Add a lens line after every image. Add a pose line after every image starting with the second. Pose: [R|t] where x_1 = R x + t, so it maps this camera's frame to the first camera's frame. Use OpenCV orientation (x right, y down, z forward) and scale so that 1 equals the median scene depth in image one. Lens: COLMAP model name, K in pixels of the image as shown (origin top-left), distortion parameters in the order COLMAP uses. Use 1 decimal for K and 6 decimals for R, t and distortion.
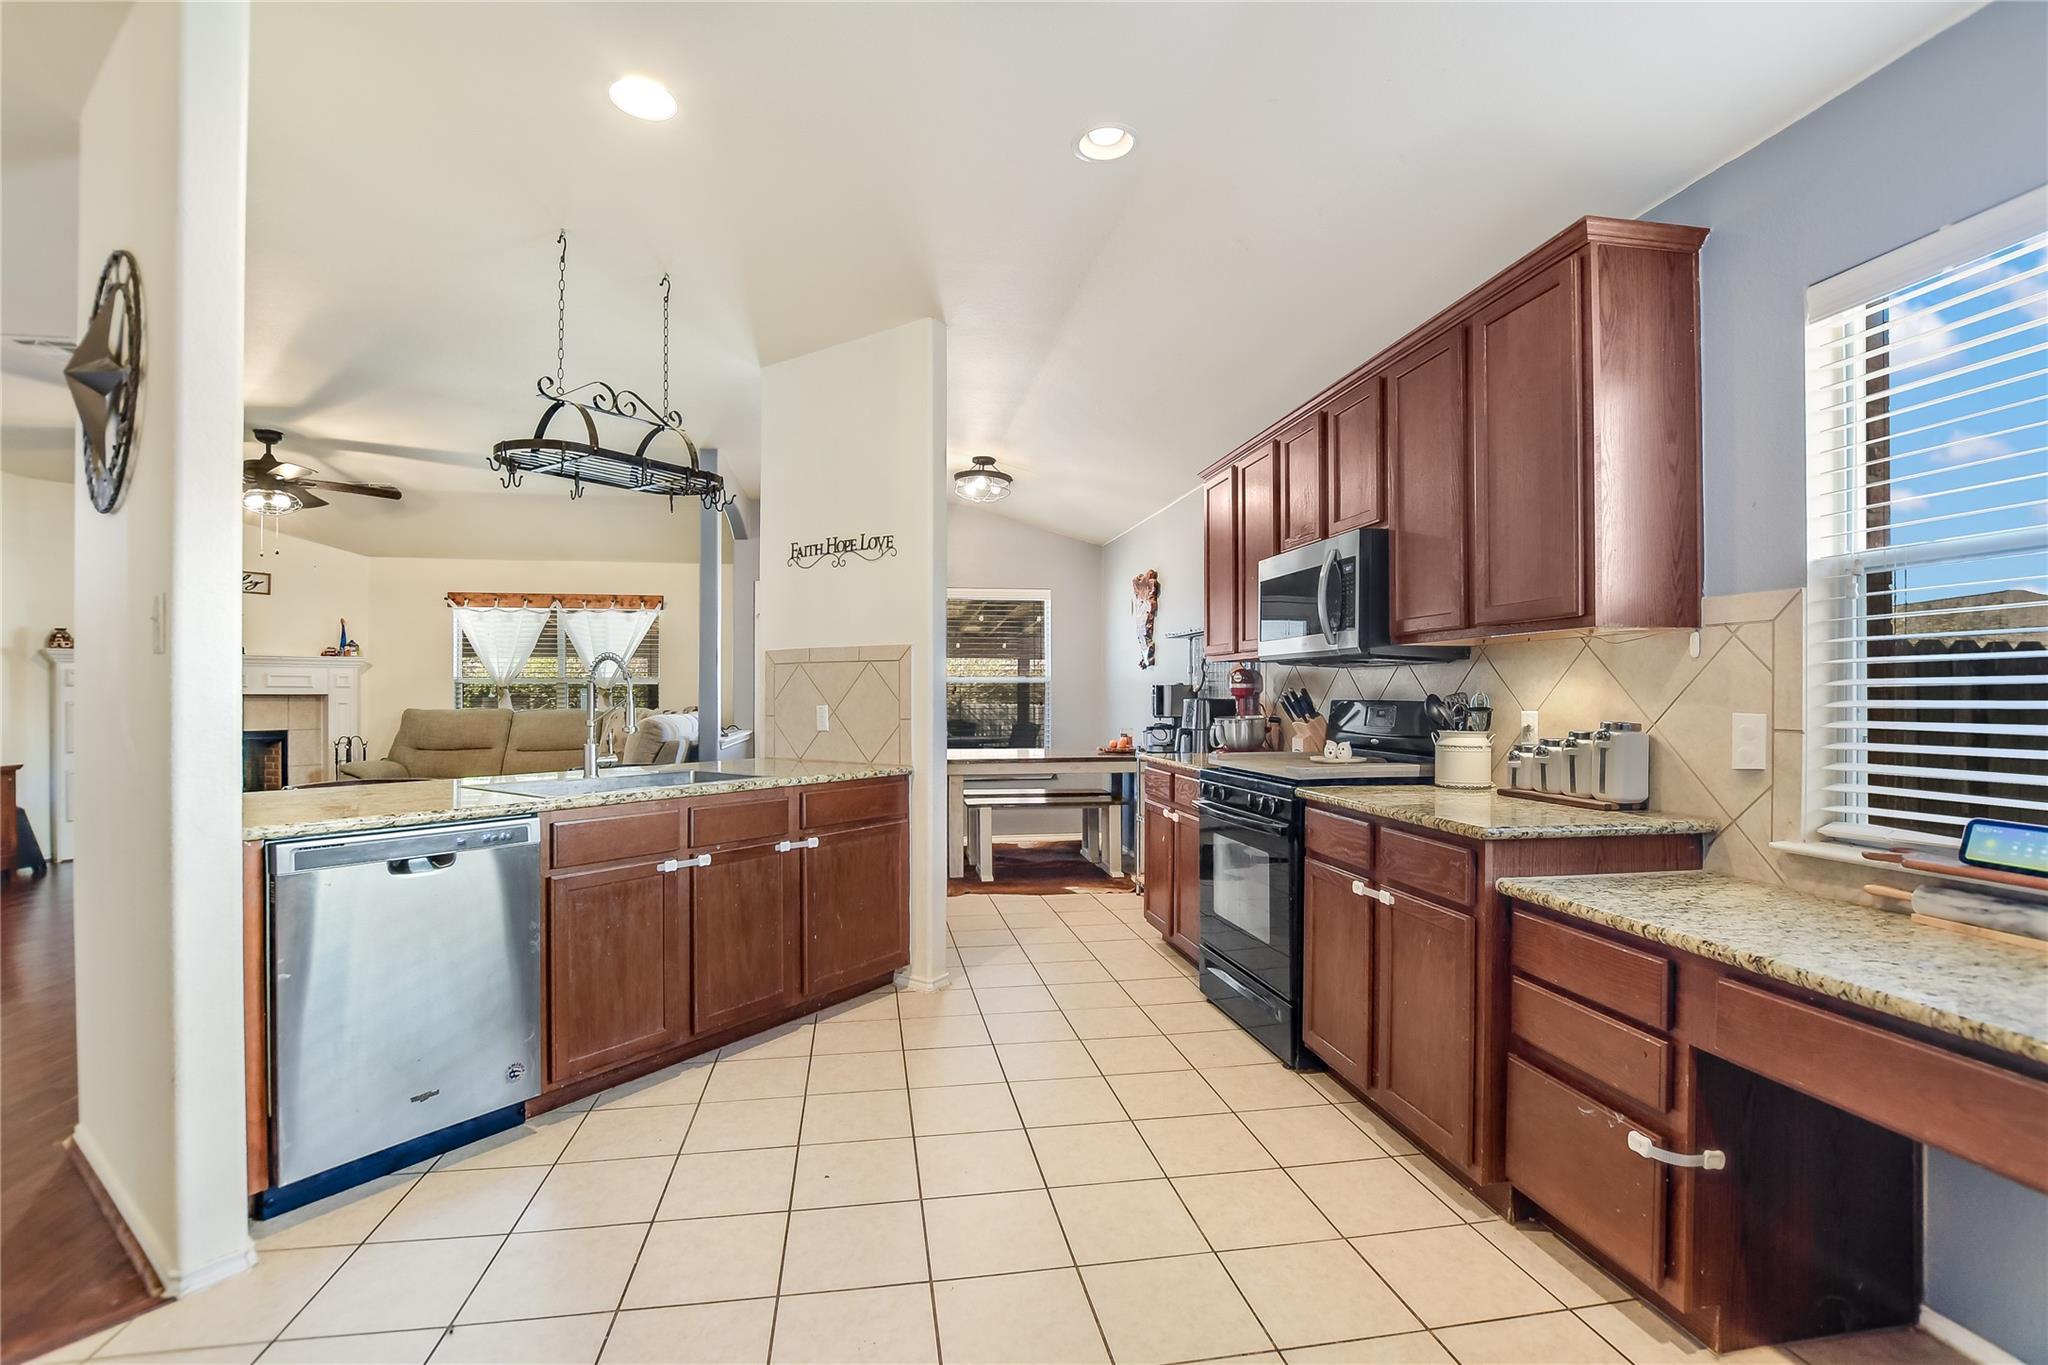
lens RADIAL K [[907.5, 0, 1014.0], [0, 907.5, 695.4], [0, 0, 1]] dist [-0.027580, 0.004082]
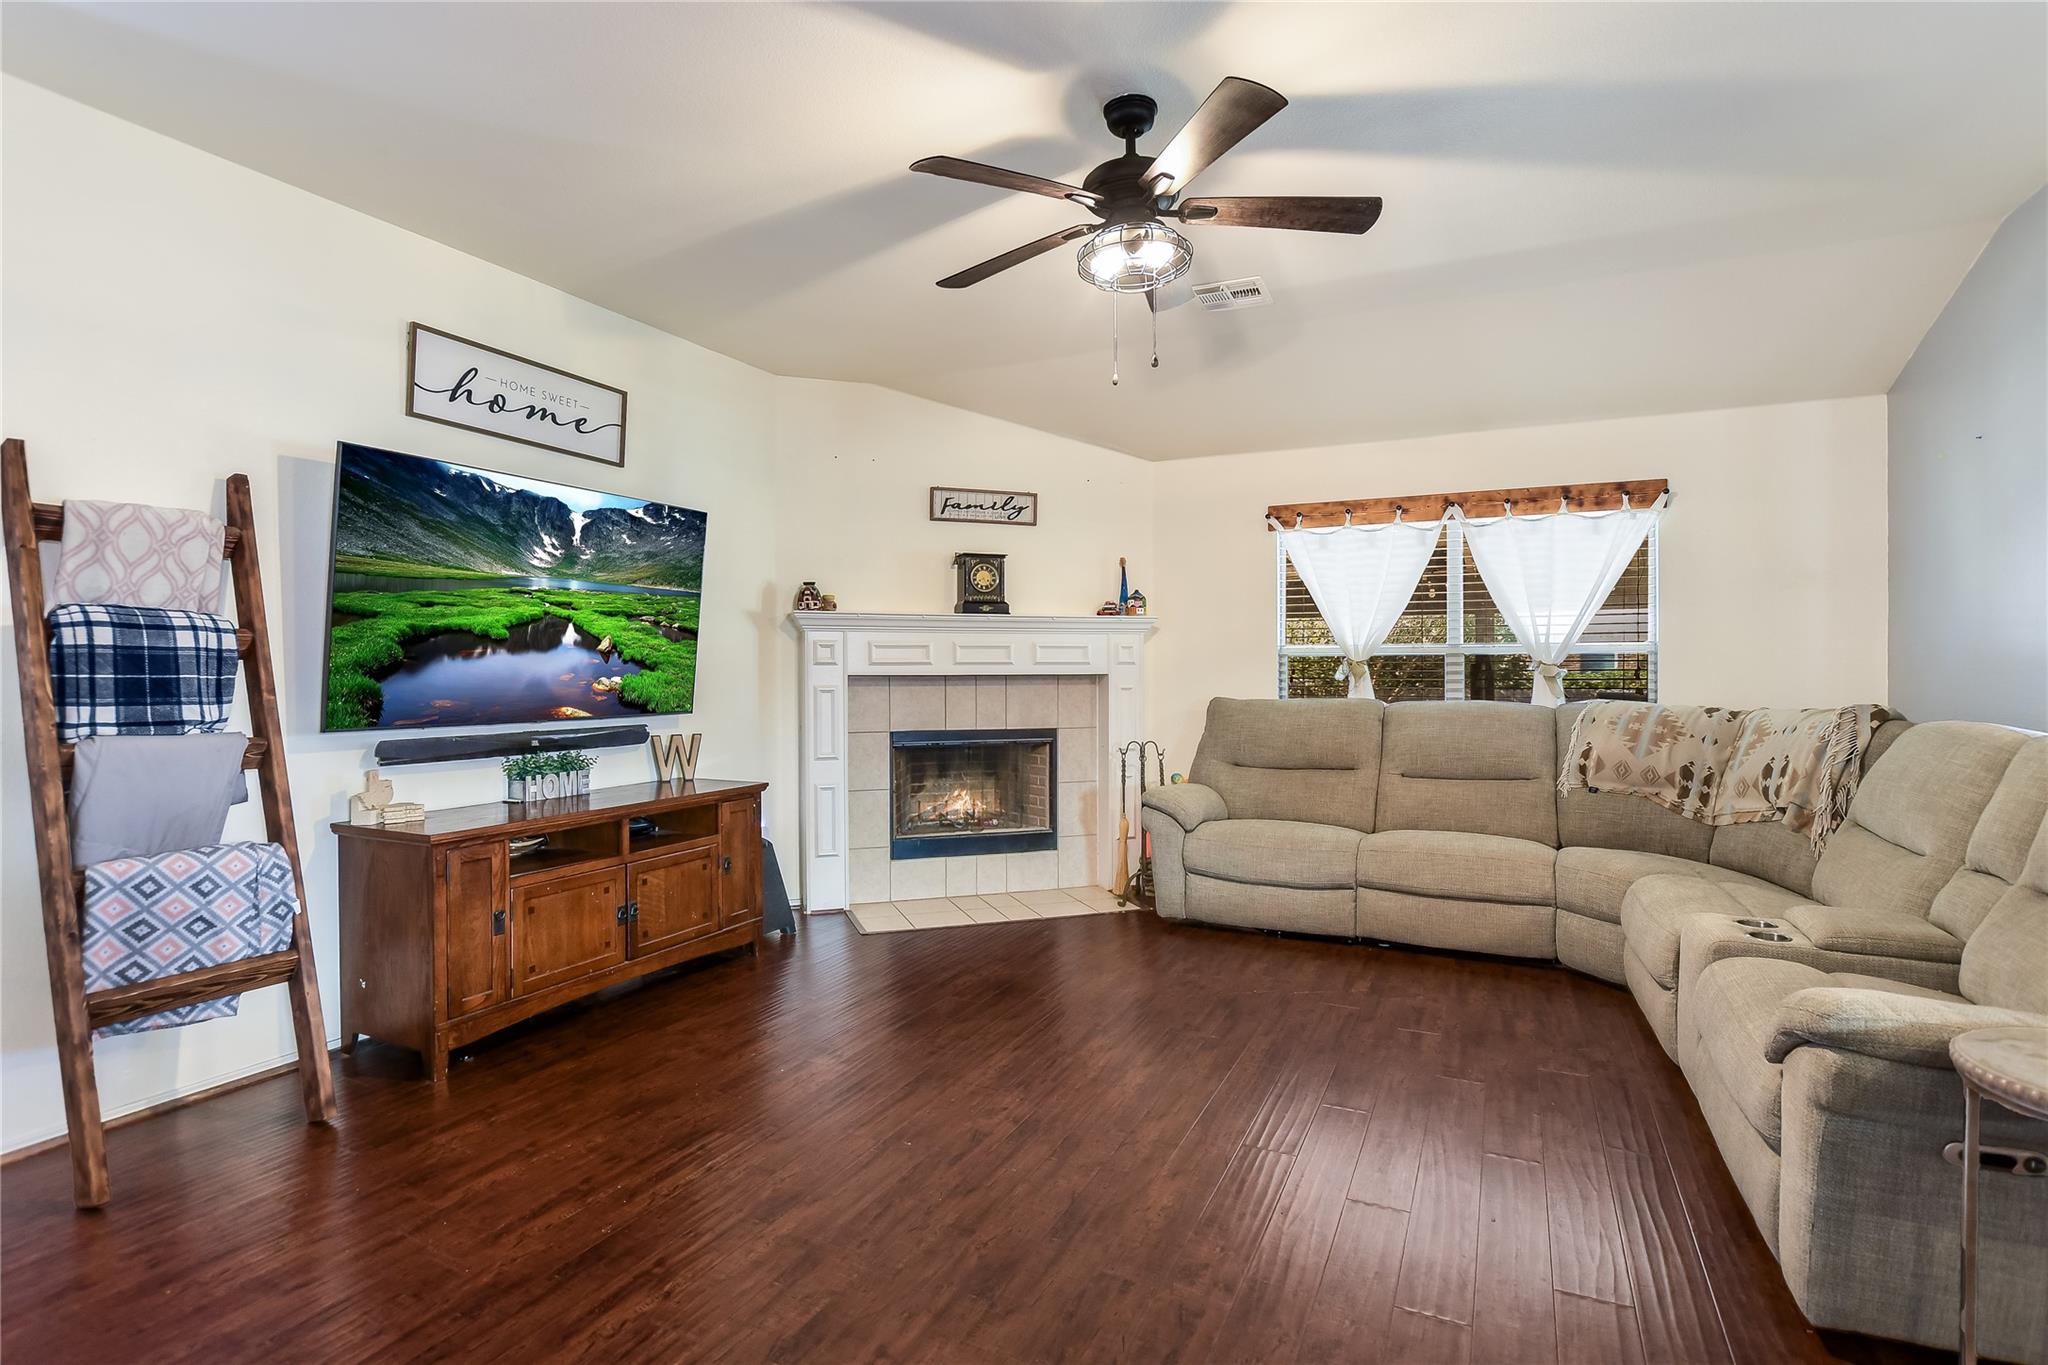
lens RADIAL K [[991.1, 0, 1012.1], [0, 991.1, 675.4], [0, 0, 1]] dist [-0.025712, 0.000686]
pose [[0.809365, 0.002637, -0.587299, -0.738836], [0.001233, 0.999980, 0.006189, -0.009611], [0.587304, -0.005733, 0.809346, 0.694801]]
